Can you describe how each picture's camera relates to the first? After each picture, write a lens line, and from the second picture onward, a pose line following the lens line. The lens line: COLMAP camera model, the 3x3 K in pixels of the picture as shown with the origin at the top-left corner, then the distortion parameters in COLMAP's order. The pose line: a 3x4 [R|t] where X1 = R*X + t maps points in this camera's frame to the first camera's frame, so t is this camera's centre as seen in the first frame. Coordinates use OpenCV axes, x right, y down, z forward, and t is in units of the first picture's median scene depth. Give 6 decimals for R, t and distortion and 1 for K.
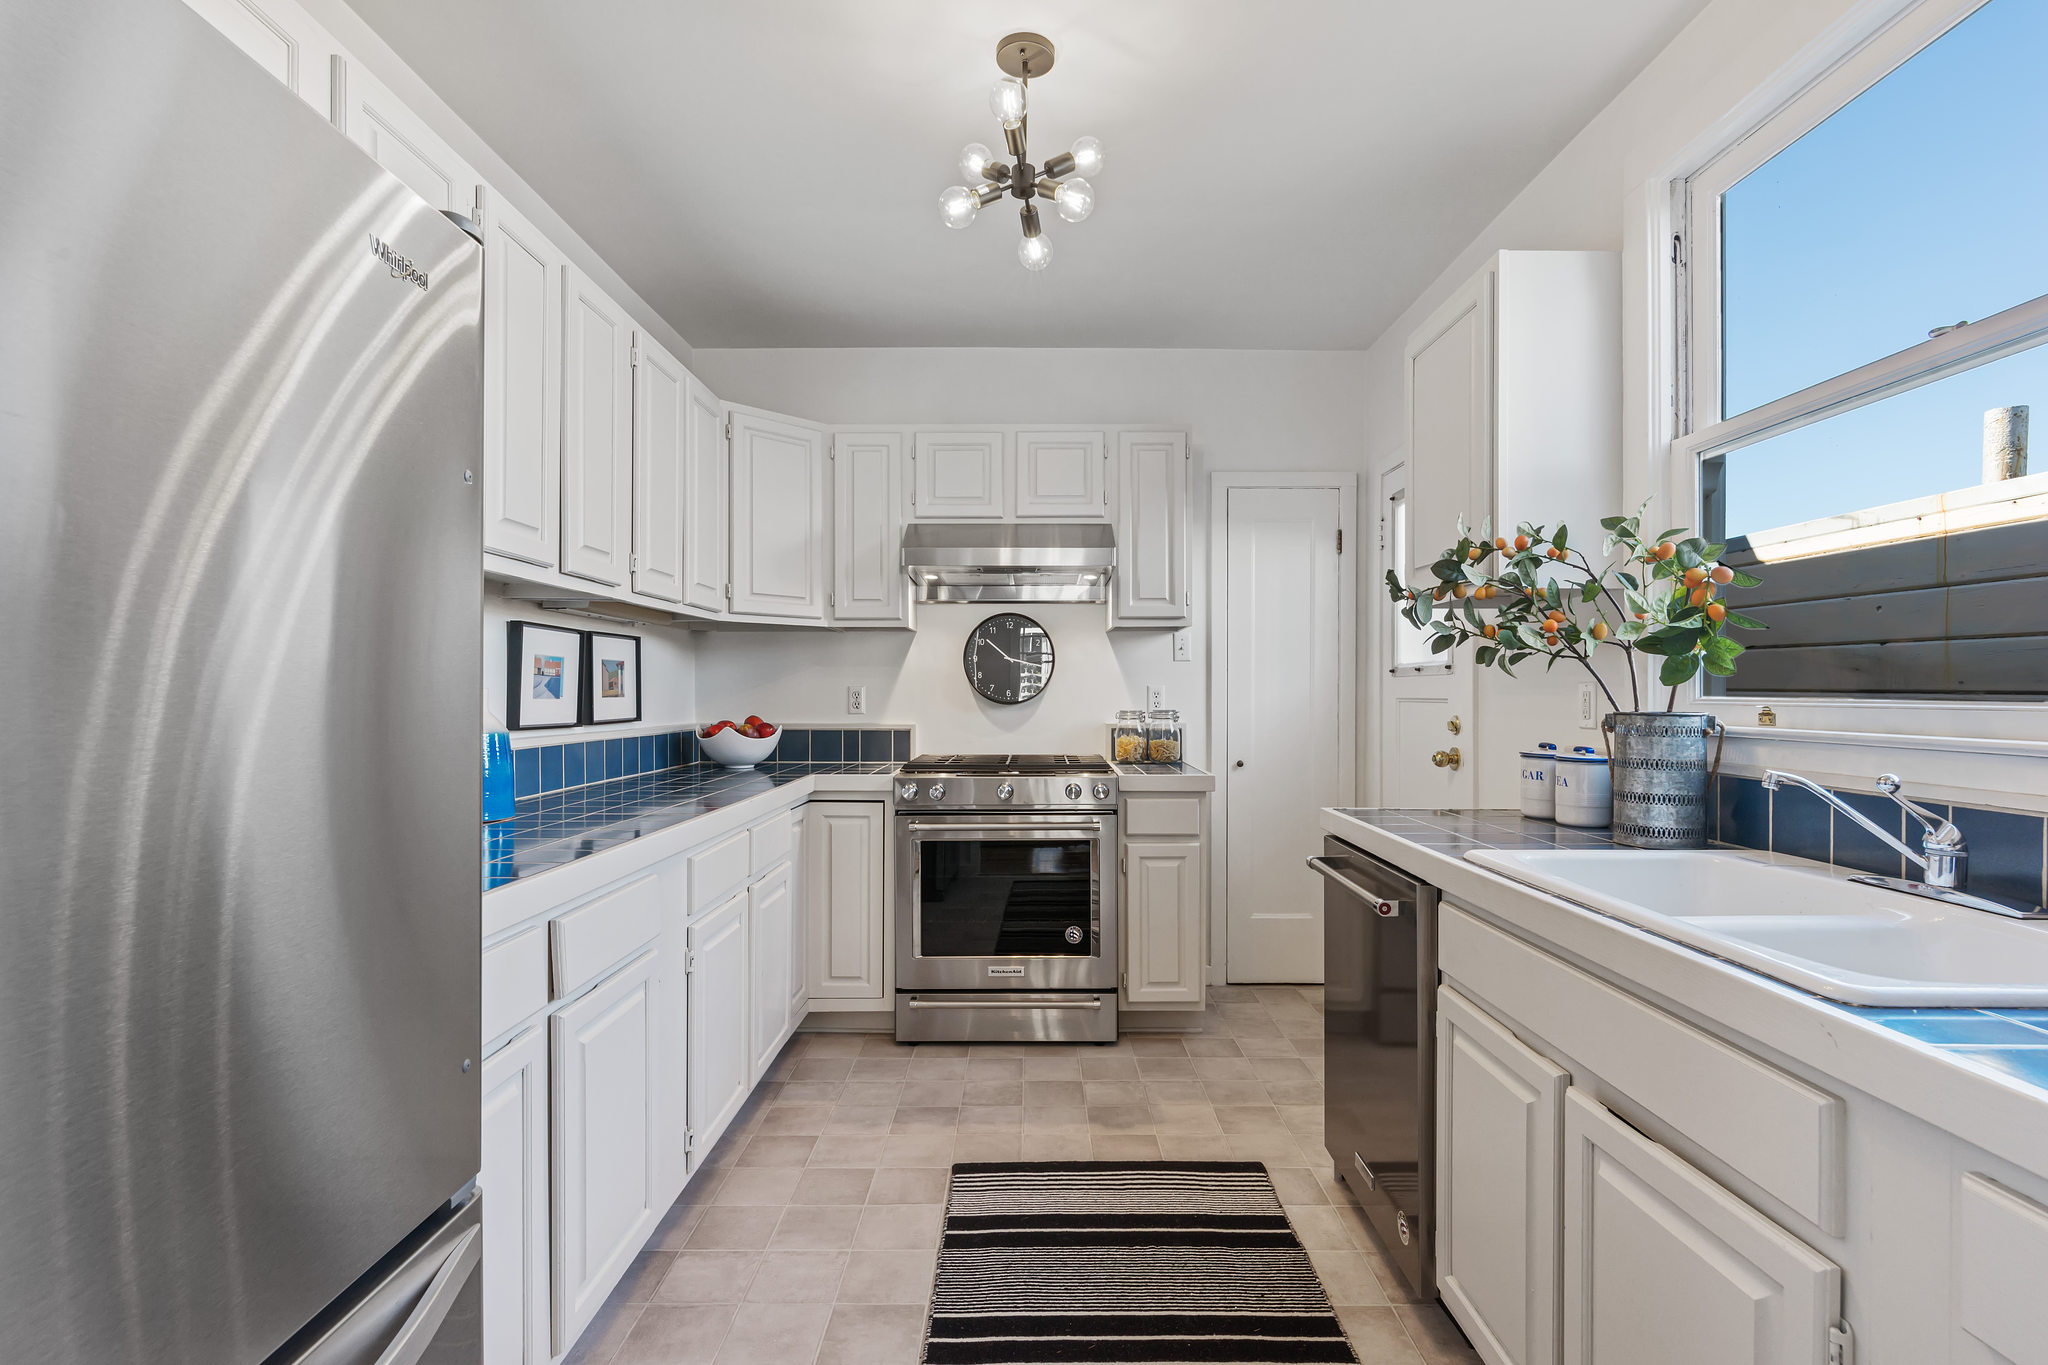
lens RADIAL K [[996.5, 0, 1025.6], [0, 996.5, 688.5], [0, 0, 1]] dist [0.005600, 0.000464]
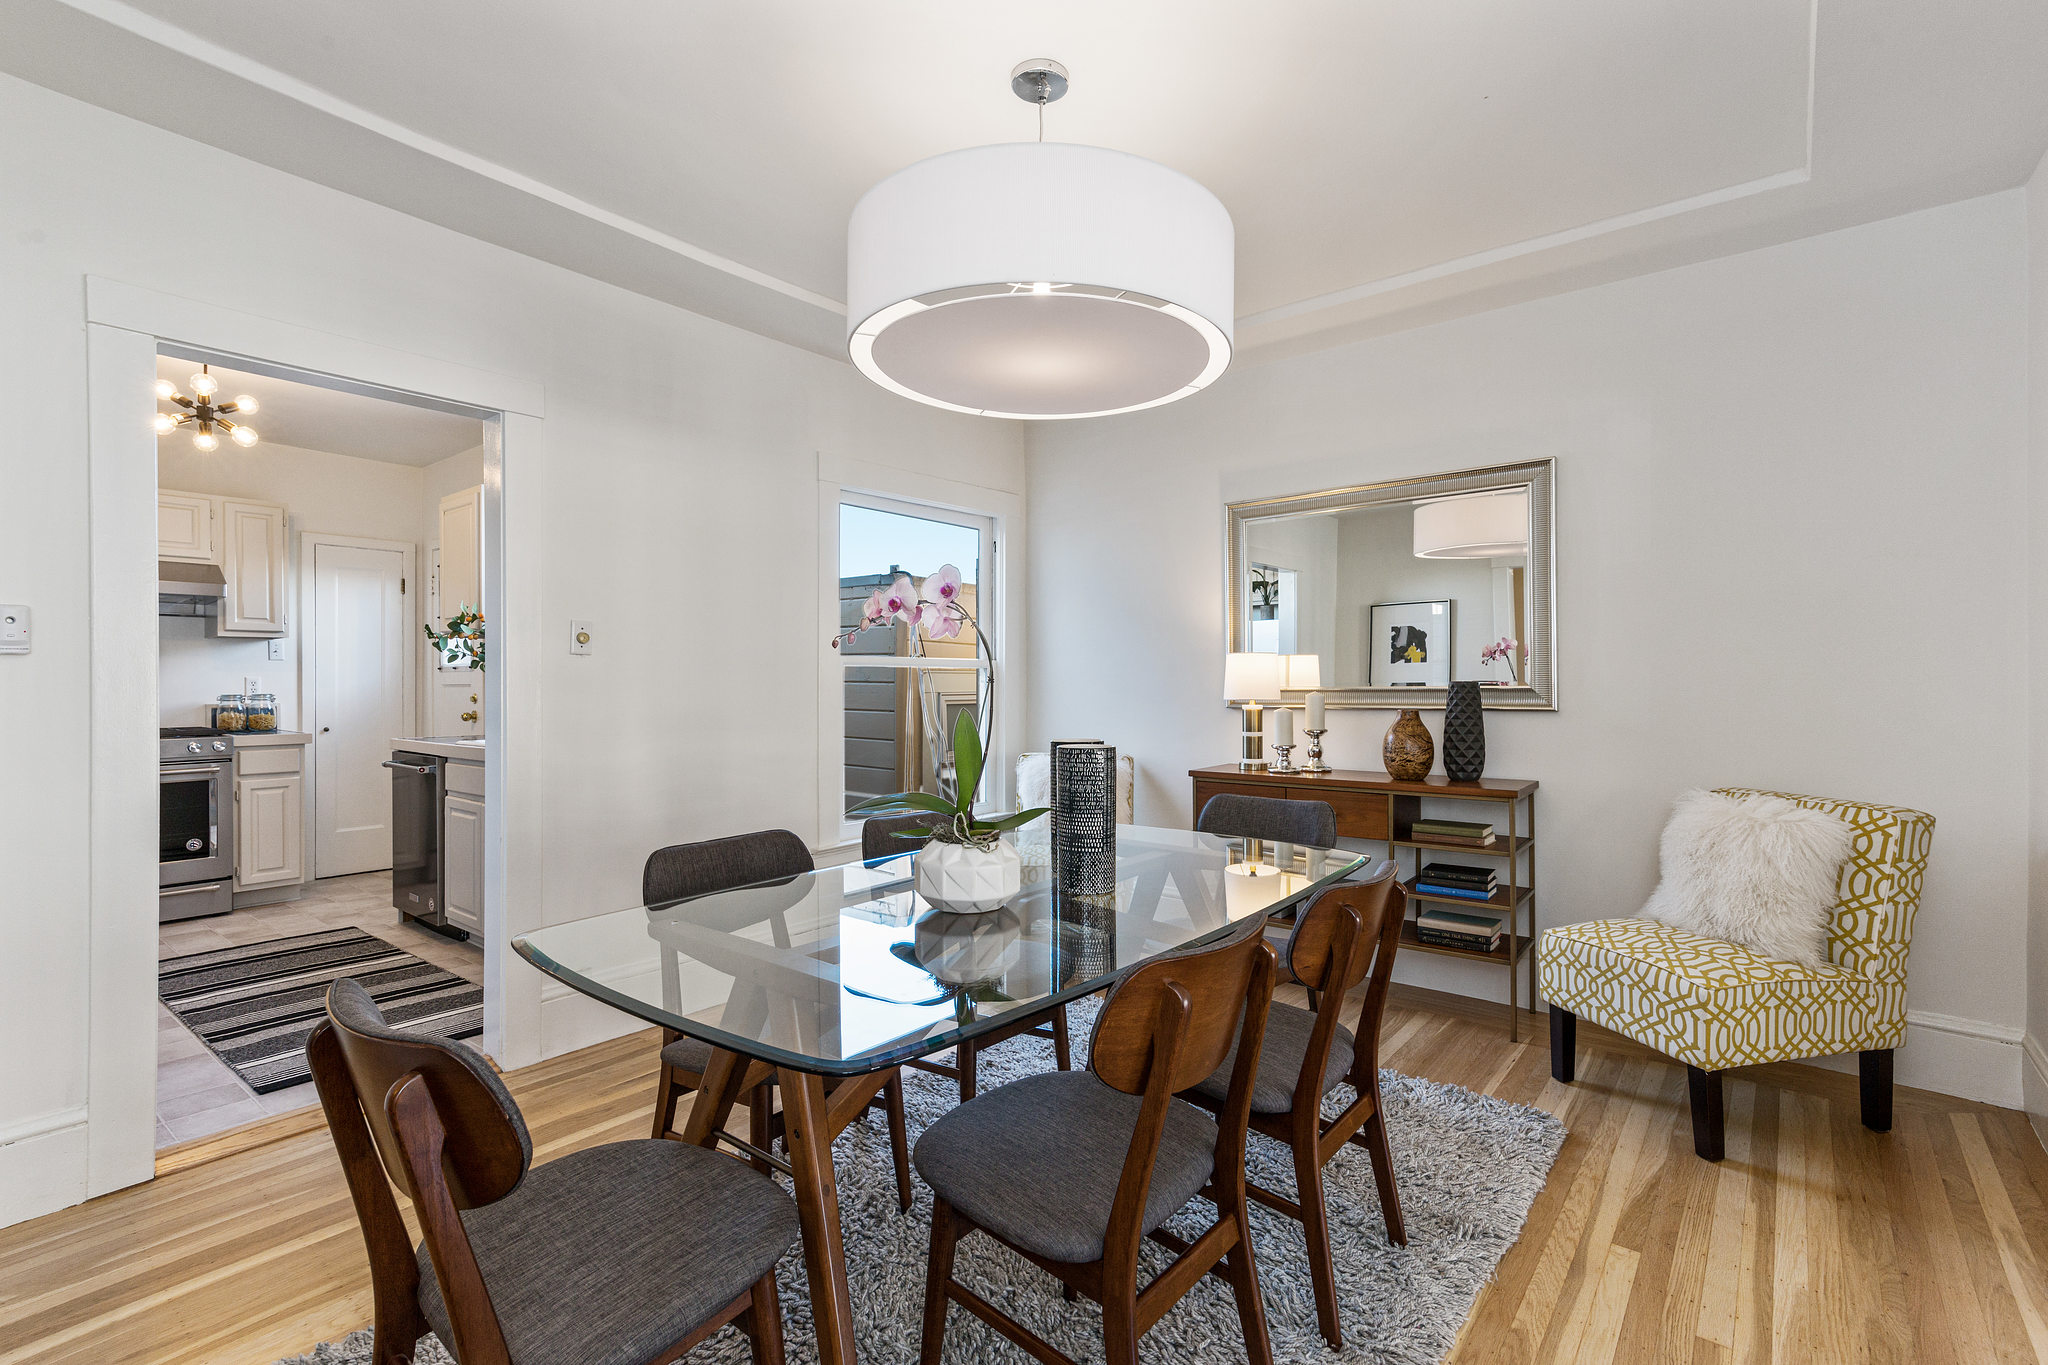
lens RADIAL K [[939.3, 0, 1066.4], [0, 939.3, 681.7], [0, 0, 1]] dist [0.001596, -0.000768]
pose [[0.612500, -0.002571, 0.790466, -0.256941], [0.002800, 0.999995, 0.001083, 0.006106], [-0.790465, 0.001550, 0.612505, -0.870320]]
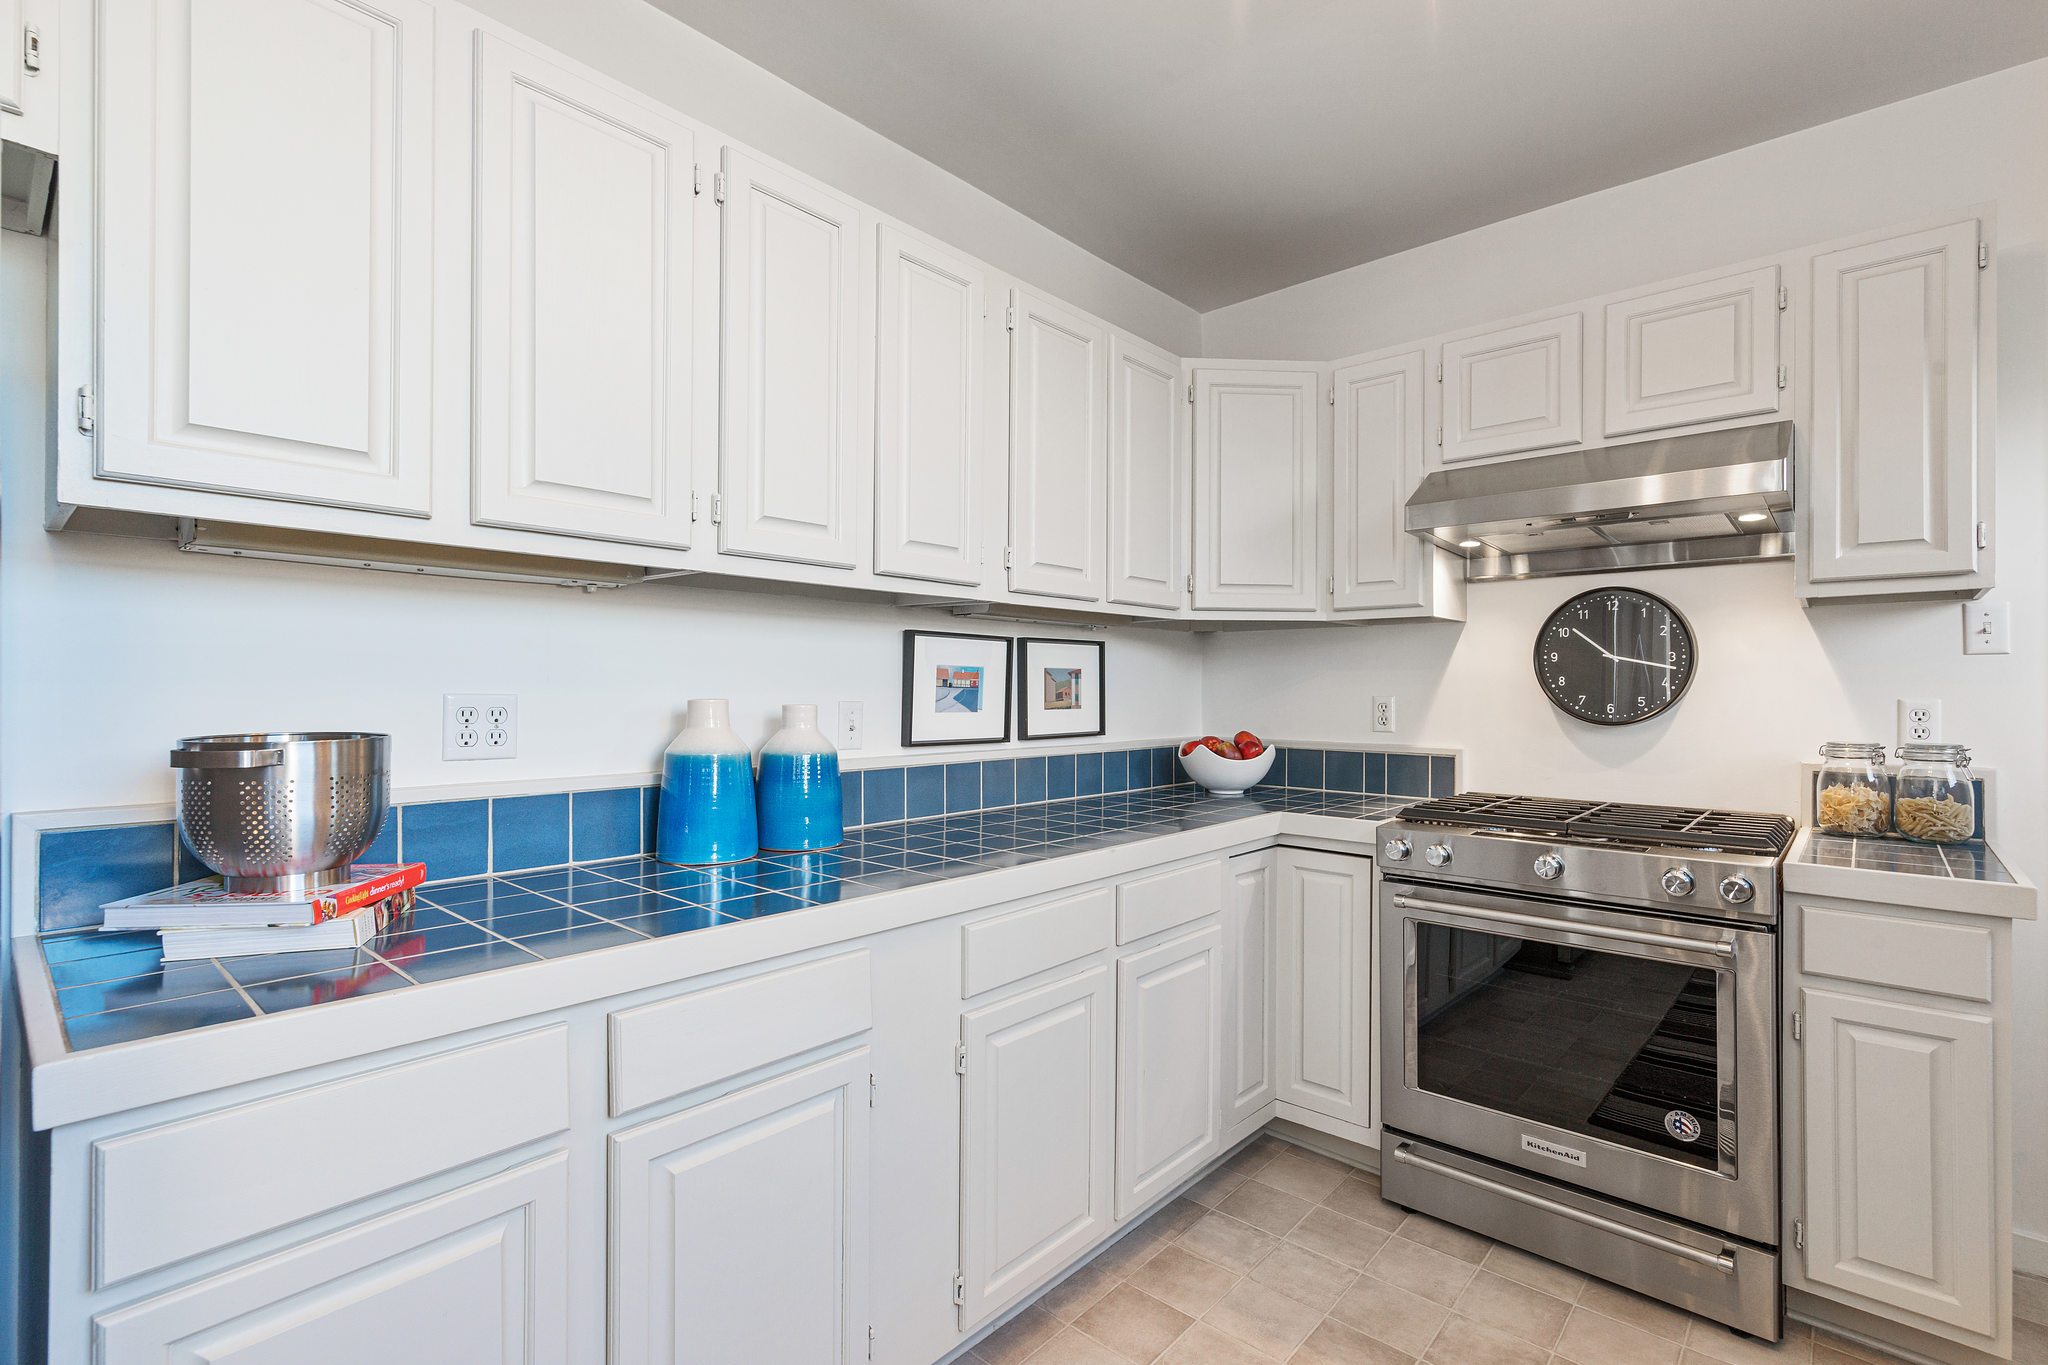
lens RADIAL K [[939.3, 0, 1028.1], [0, 939.3, 683.5], [0, 0, 1]] dist [0.001596, -0.000768]
pose [[0.747732, -0.001178, -0.664000, 0.125686], [-0.000168, 0.999998, -0.001962, -0.012196], [0.664001, 0.001579, 0.747730, 0.322909]]
